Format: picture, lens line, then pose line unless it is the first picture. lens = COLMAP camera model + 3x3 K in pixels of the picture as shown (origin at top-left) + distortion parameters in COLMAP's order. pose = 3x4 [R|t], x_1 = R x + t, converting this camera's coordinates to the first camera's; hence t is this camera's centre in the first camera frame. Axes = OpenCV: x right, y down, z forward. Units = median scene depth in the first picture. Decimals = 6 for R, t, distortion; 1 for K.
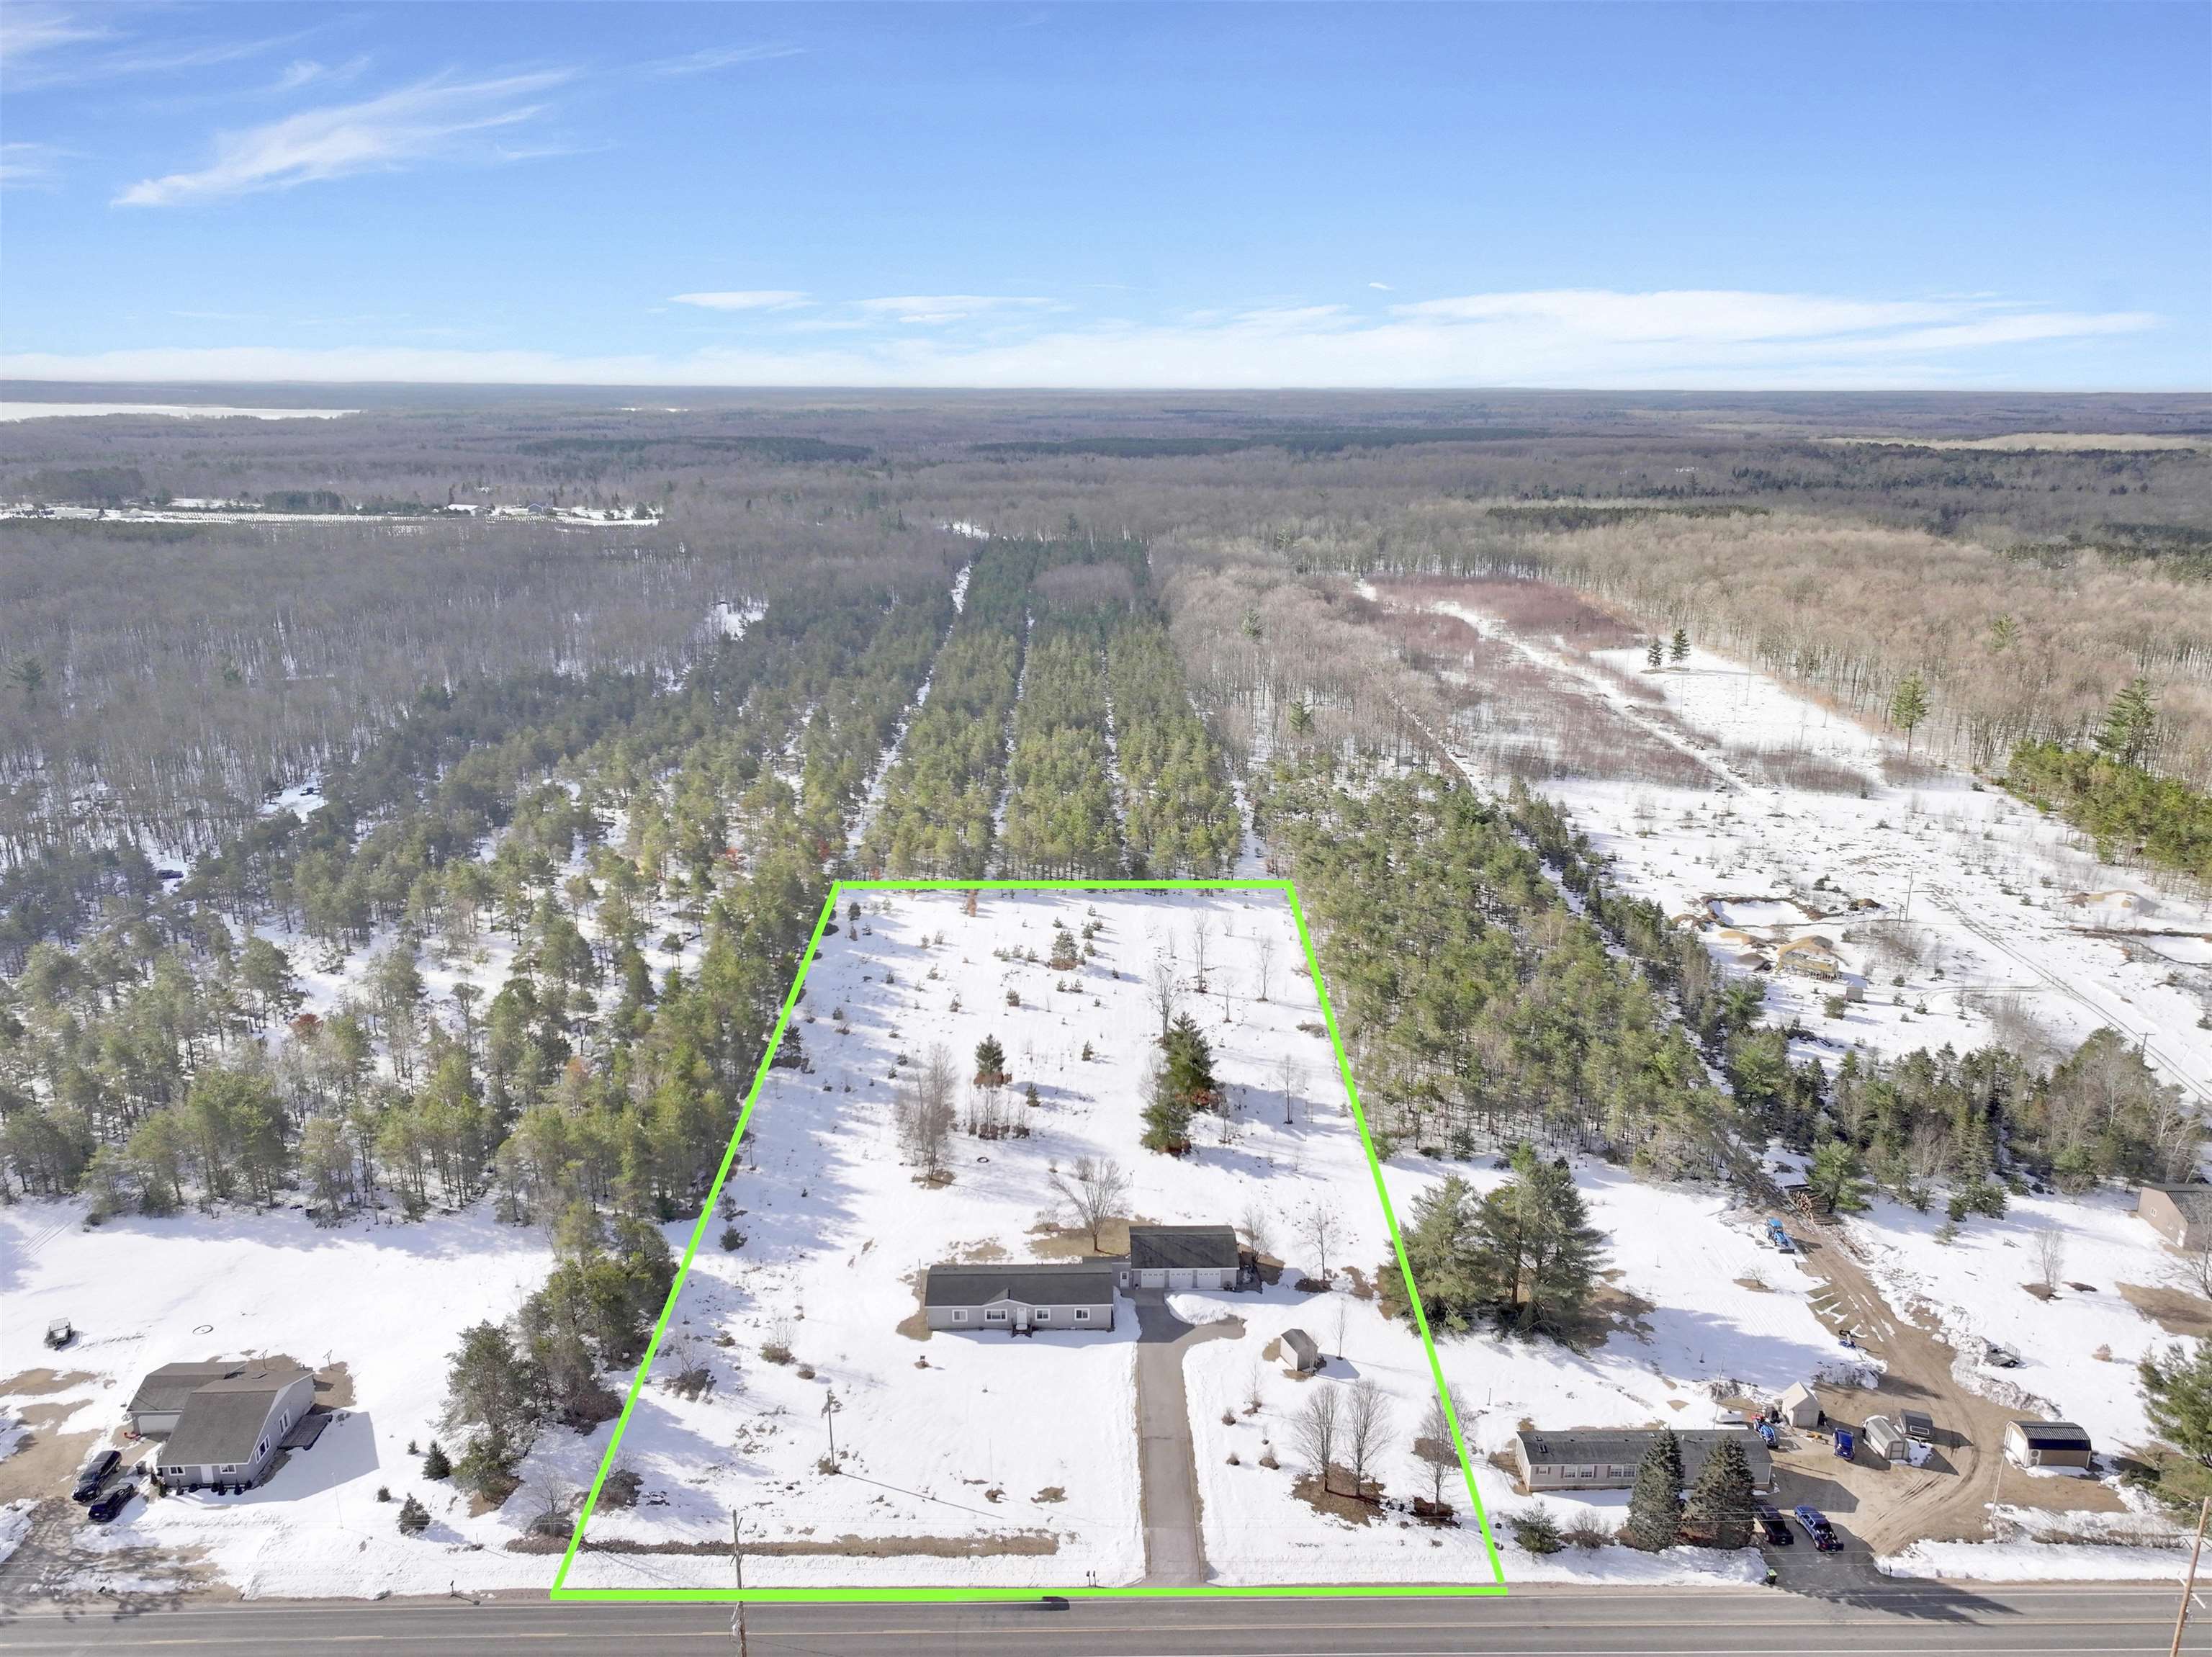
lens RADIAL K [[1684.7, 0, 1146.0], [0, 1684.7, 825.8], [0, 0, 1]] dist [0.002112, 0.007602]
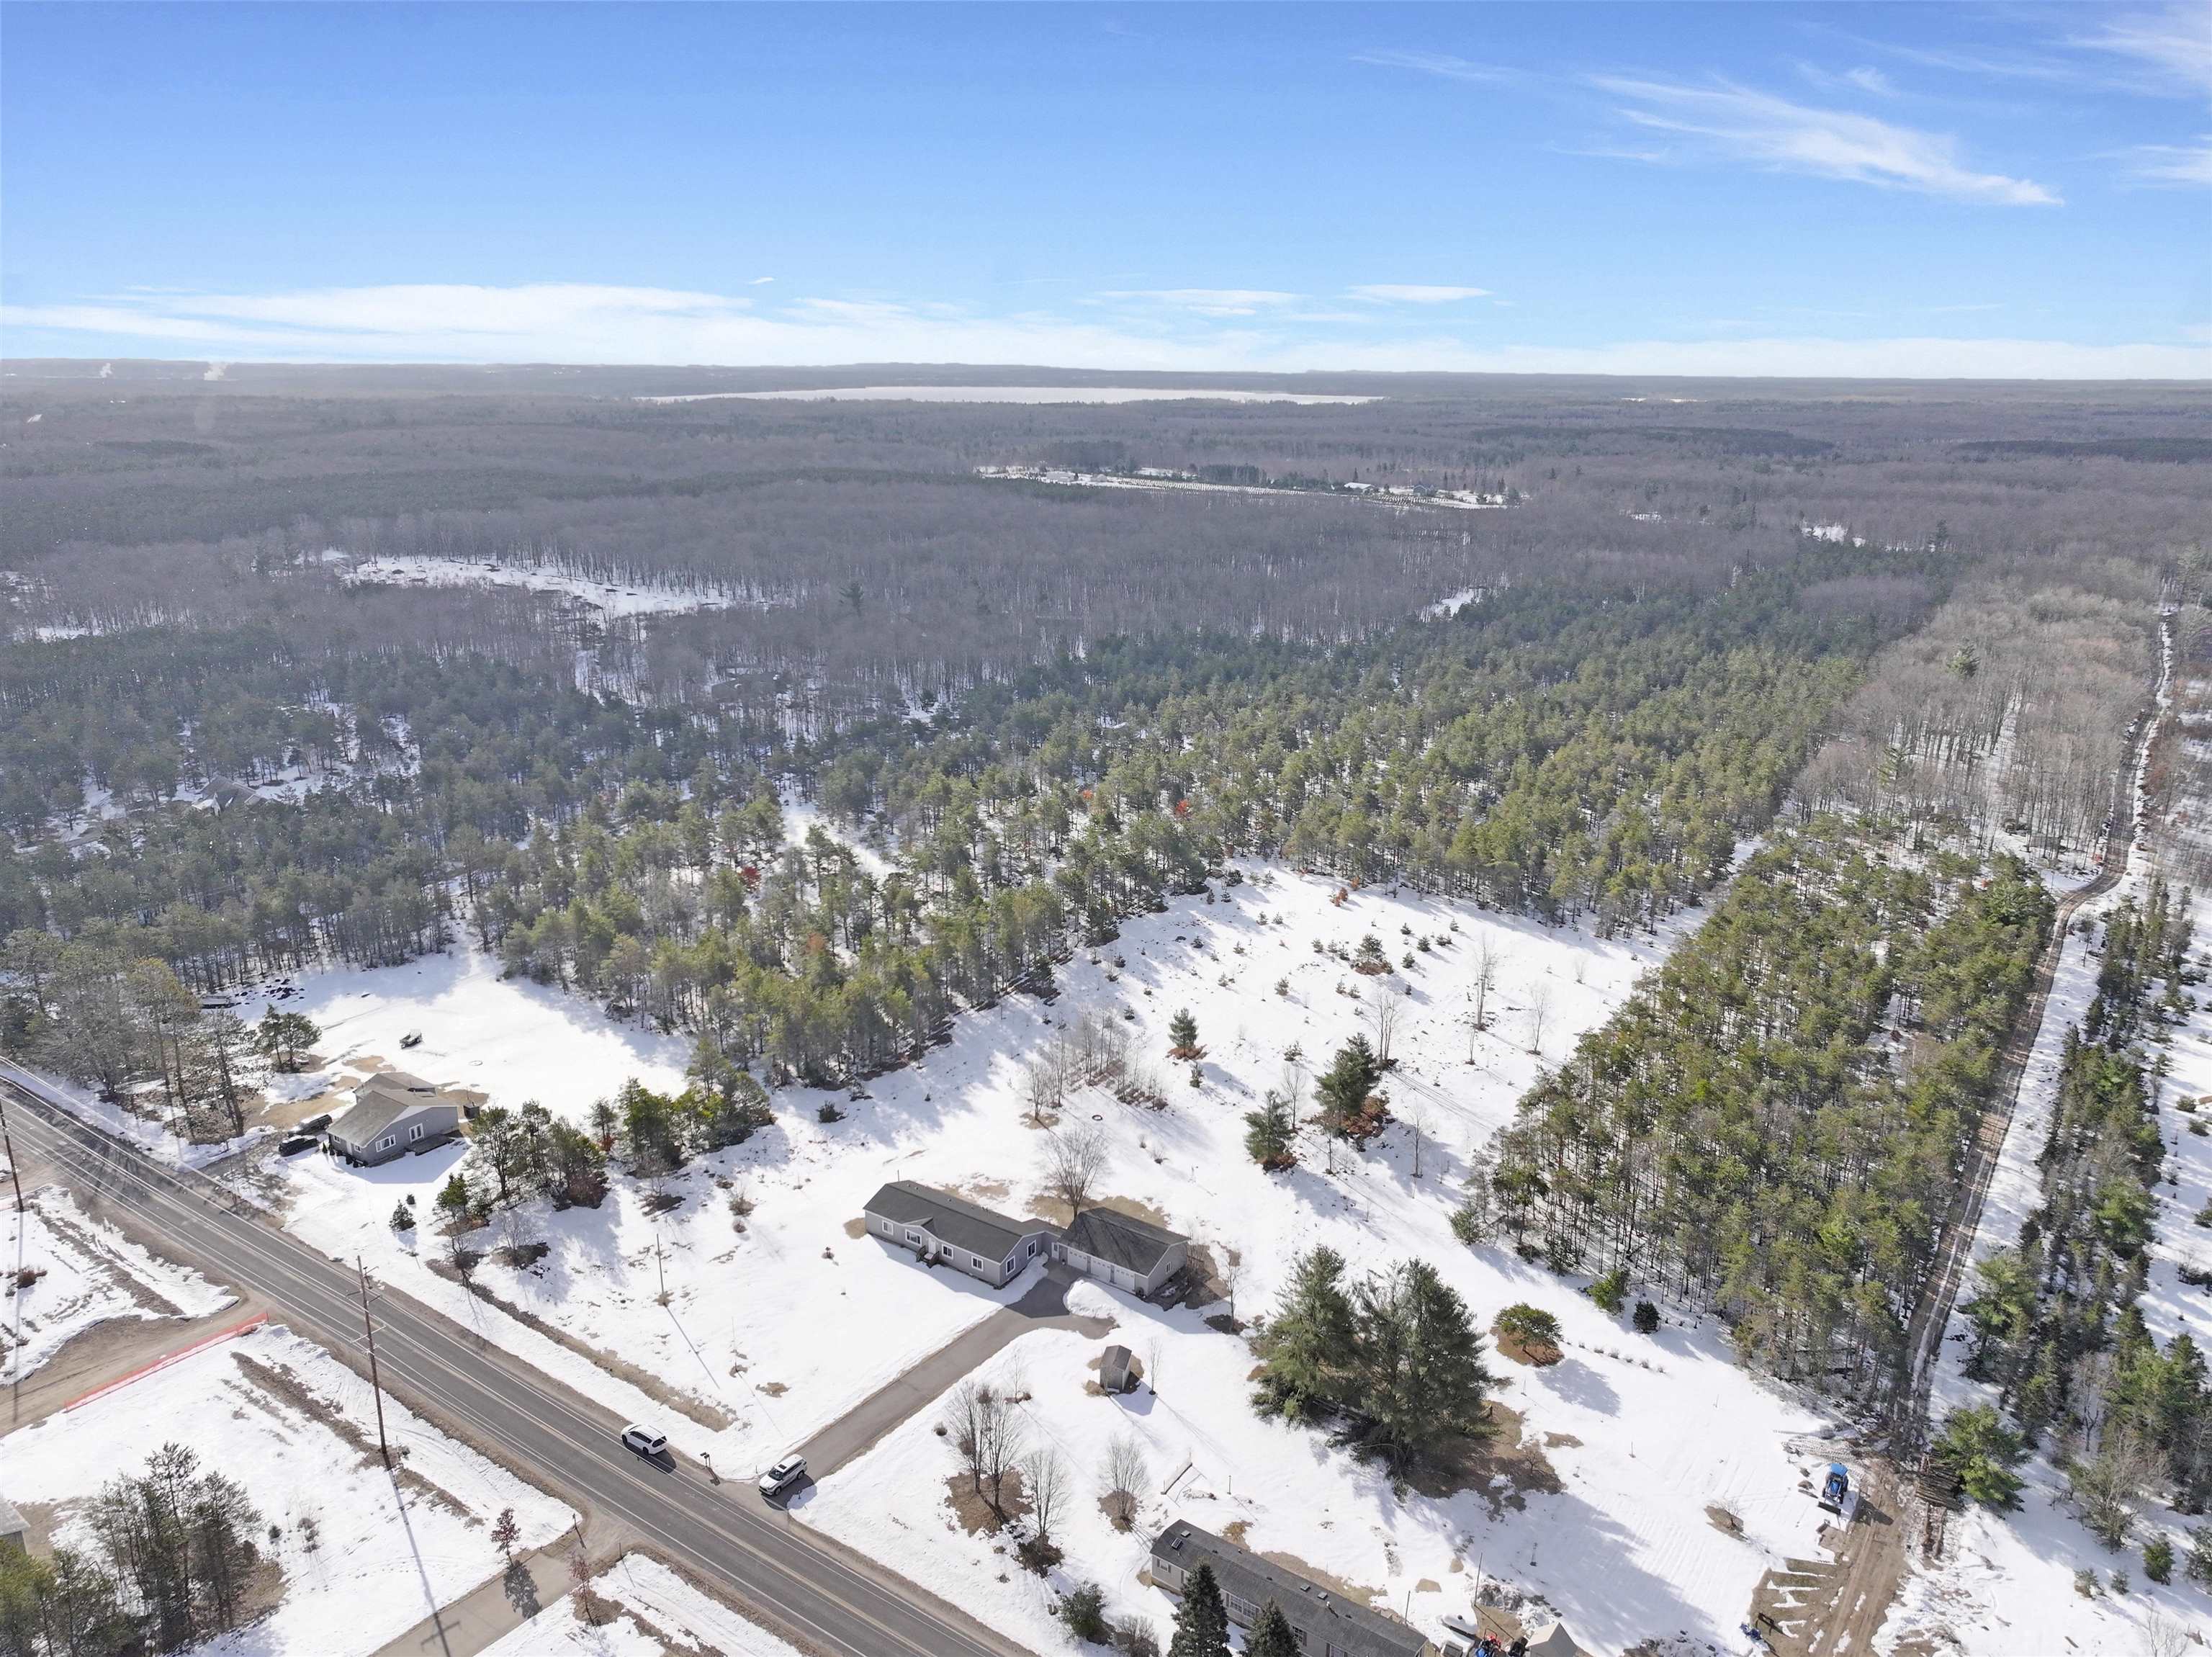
lens RADIAL K [[1684.7, 0, 1146.0], [0, 1684.7, 825.8], [0, 0, 1]] dist [0.002112, 0.007602]
pose [[0.787574, 0.162146, -0.594505, 0.401643], [-0.160011, 0.985479, 0.056806, -0.031360], [0.595083, 0.050388, 0.802083, 0.147876]]
